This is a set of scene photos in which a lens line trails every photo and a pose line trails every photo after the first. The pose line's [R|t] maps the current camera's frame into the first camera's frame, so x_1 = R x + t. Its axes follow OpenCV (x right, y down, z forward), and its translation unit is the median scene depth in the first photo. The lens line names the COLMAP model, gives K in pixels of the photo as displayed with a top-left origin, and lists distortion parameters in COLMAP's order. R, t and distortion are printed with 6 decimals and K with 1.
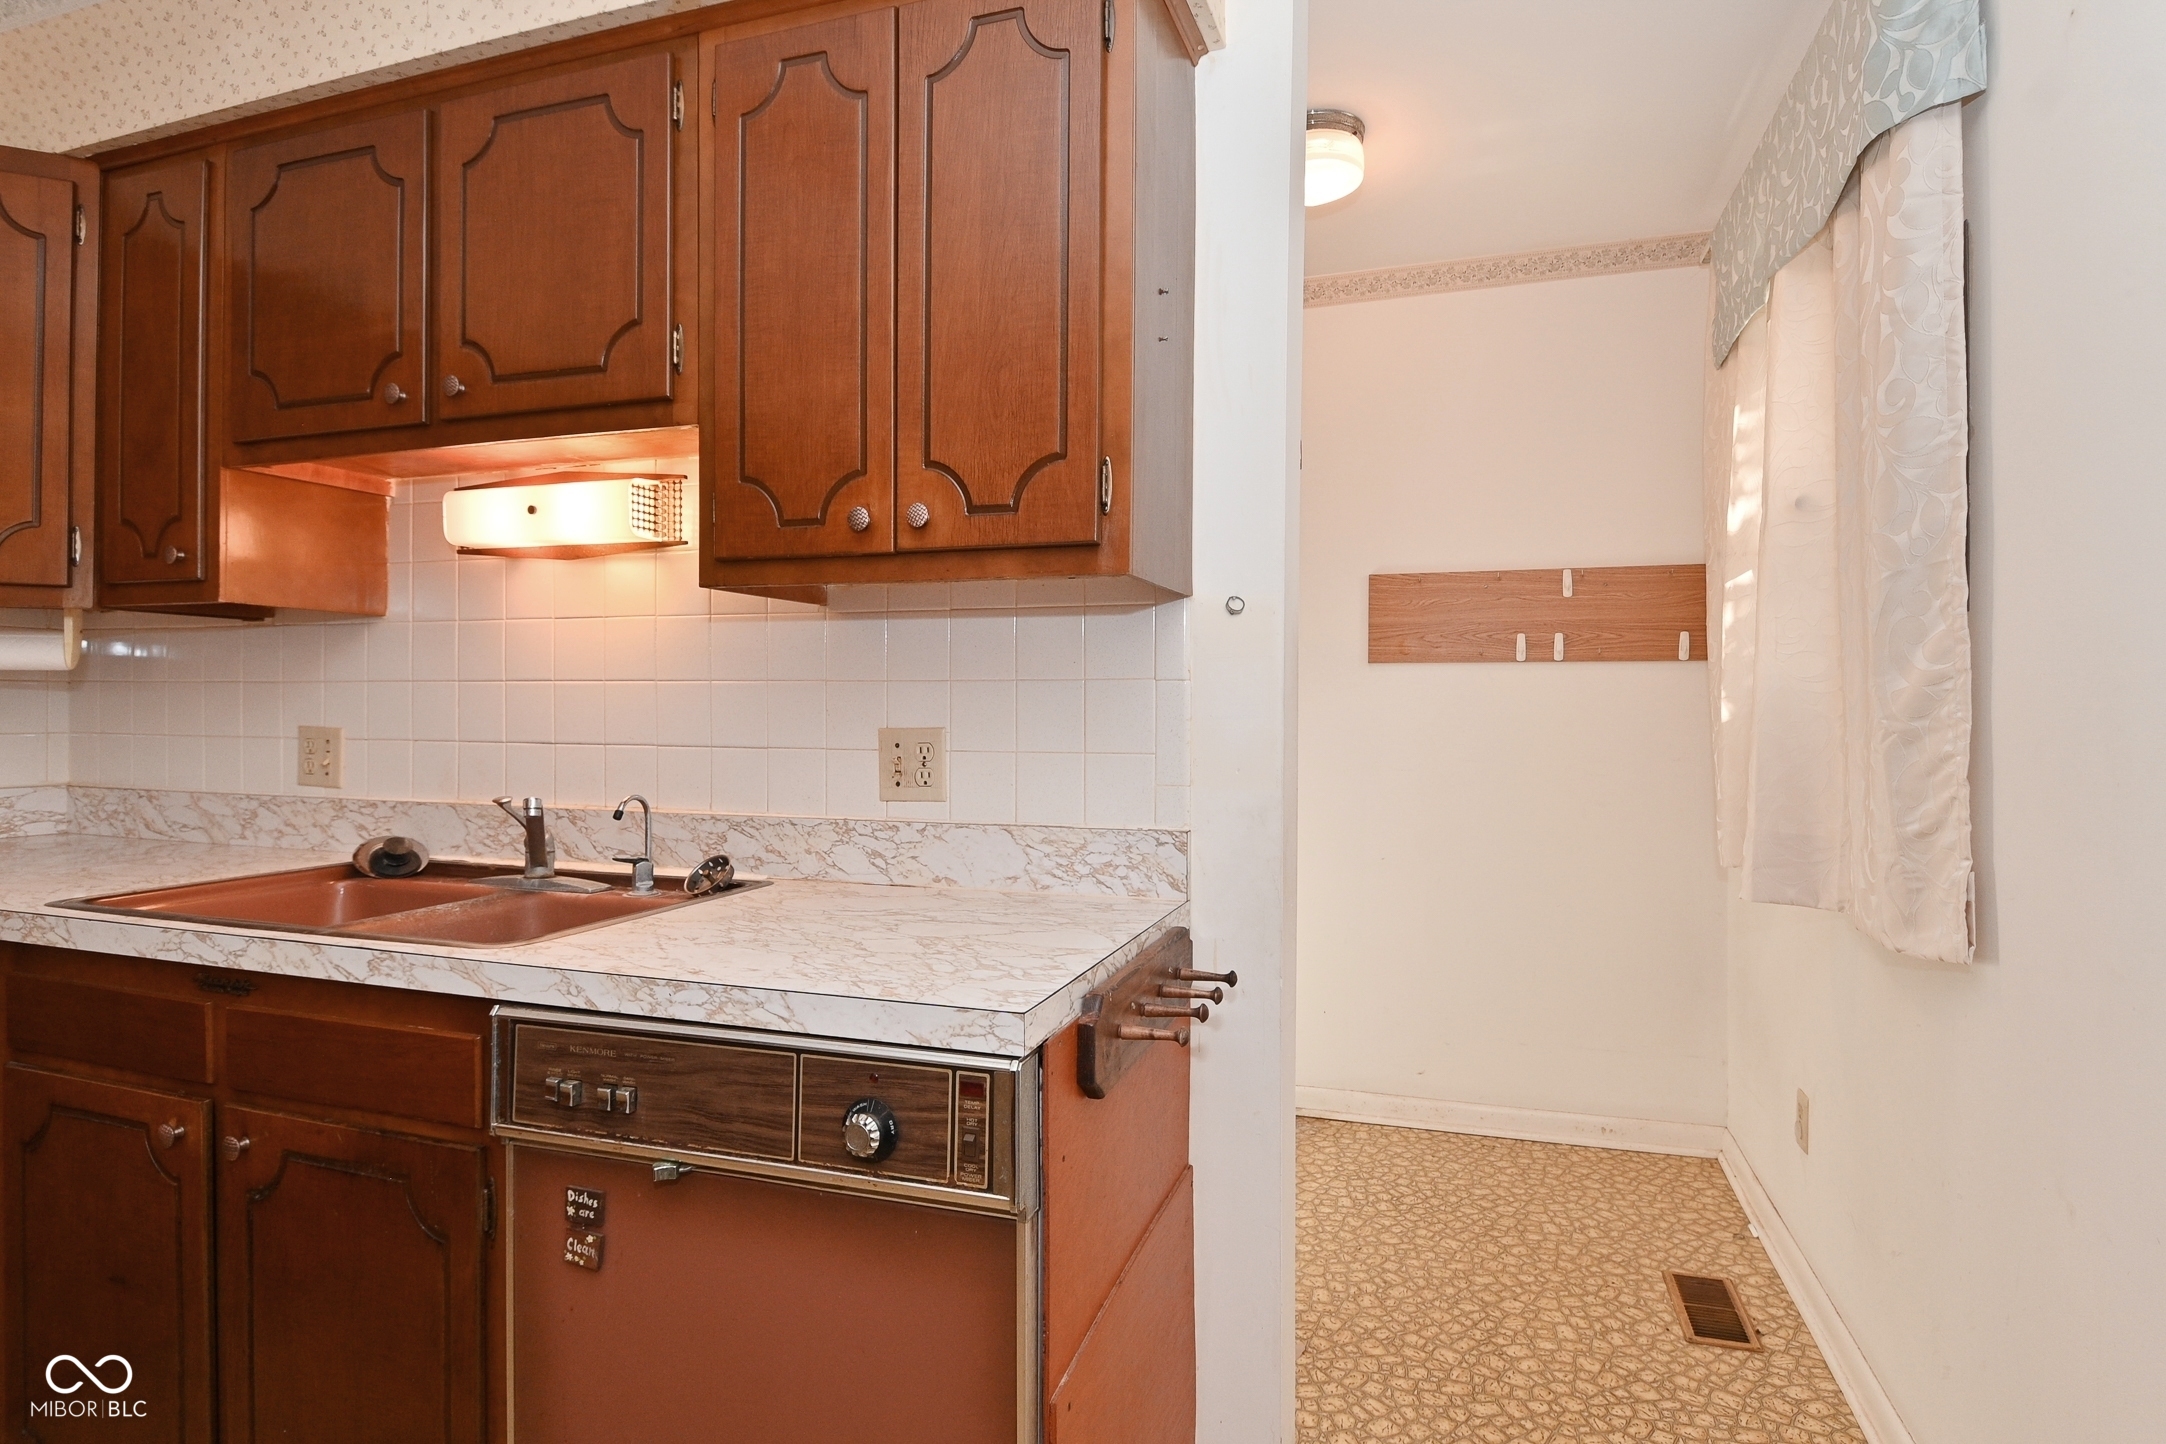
lens RADIAL K [[1123.7, 0, 1126.8], [0, 1123.7, 715.8], [0, 0, 1]] dist [0.002515, -0.012921]
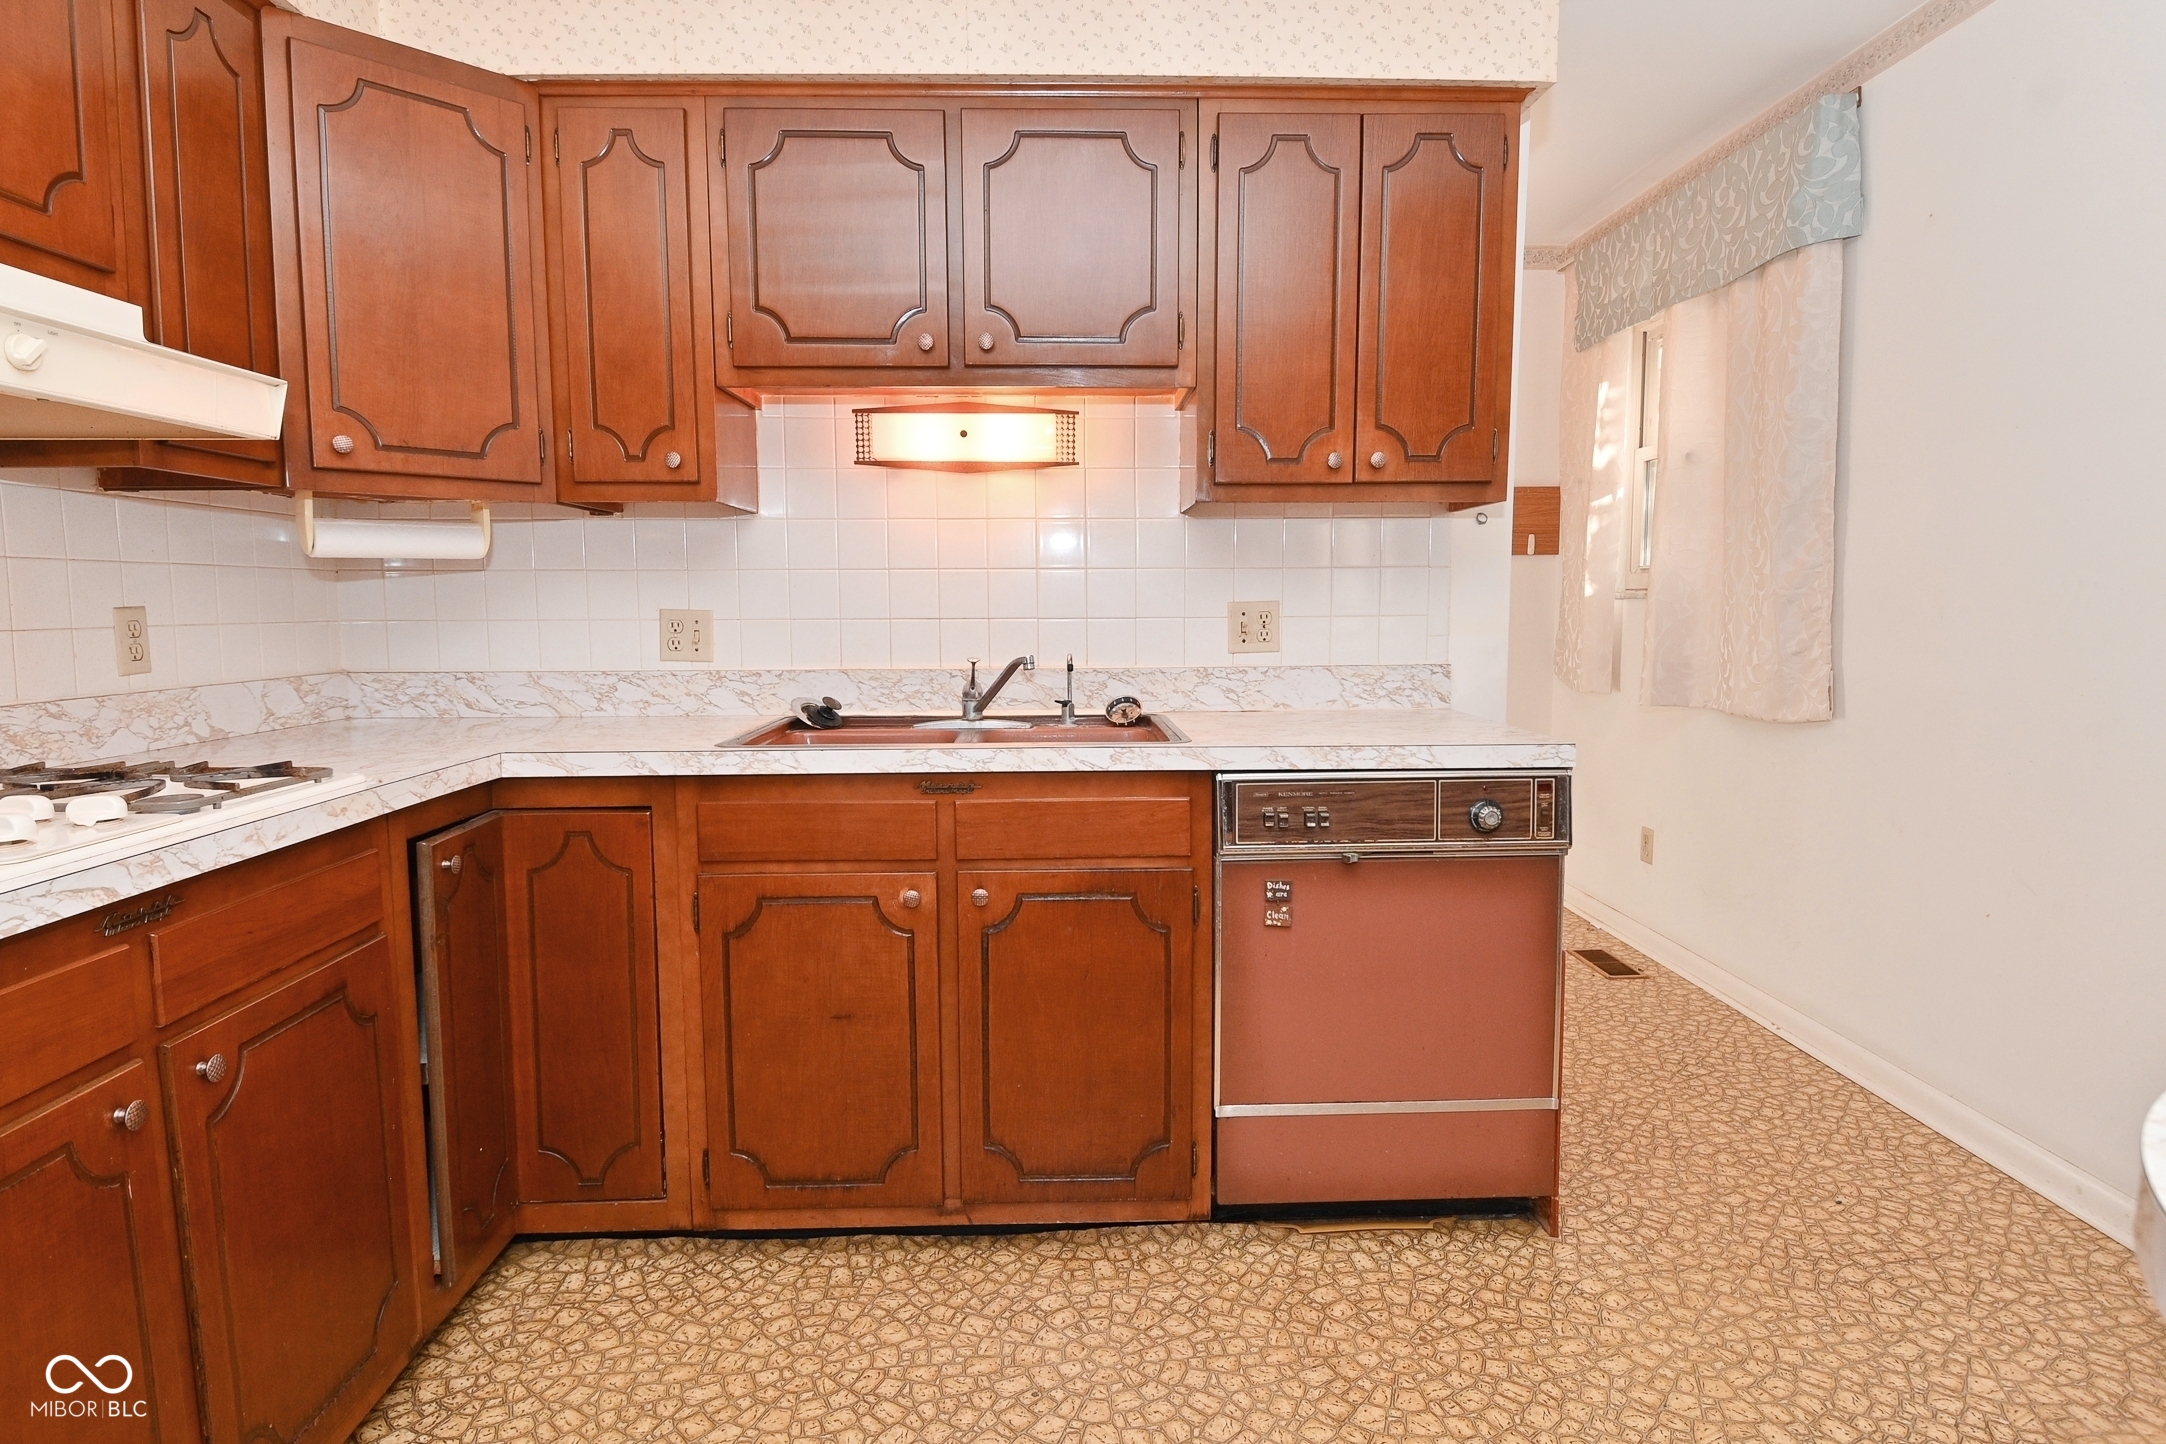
lens RADIAL K [[1123.7, 0, 1097.7], [0, 1123.7, 718.7], [0, 0, 1]] dist [0.002515, -0.012921]
pose [[0.940669, -0.045514, 0.336260, -1.020390], [0.013003, 0.995071, 0.098309, 0.018936], [-0.339077, -0.088104, 0.936624, -0.337962]]
